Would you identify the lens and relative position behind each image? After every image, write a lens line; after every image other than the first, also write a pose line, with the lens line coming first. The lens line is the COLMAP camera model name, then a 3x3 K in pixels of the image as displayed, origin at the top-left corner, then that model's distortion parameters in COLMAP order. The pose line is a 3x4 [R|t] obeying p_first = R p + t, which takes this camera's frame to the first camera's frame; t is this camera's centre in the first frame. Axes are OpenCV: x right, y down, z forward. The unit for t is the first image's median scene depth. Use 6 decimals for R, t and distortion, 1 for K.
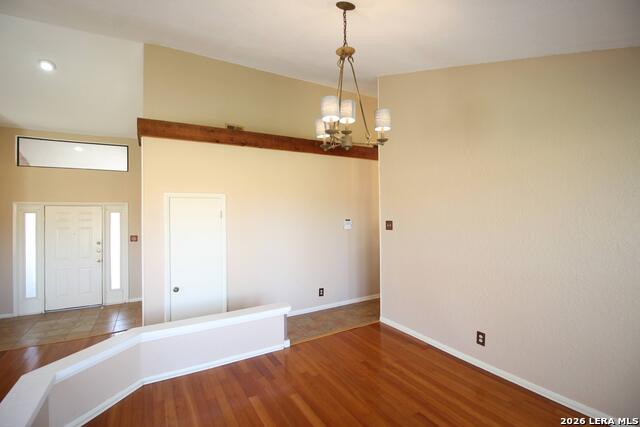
lens RADIAL K [[295.4, 0, 324.5], [0, 295.4, 211.4], [0, 0, 1]] dist [0.000366, -0.014552]
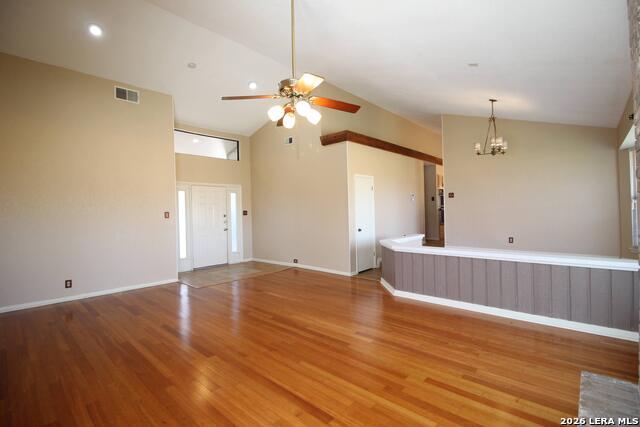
lens RADIAL K [[295.4, 0, 324.5], [0, 295.4, 211.4], [0, 0, 1]] dist [0.000366, -0.014552]
pose [[0.952028, -0.012146, 0.305769, -0.795435], [0.011145, 0.999925, 0.005018, 0.093100], [-0.305807, -0.001370, 0.952093, -0.381833]]
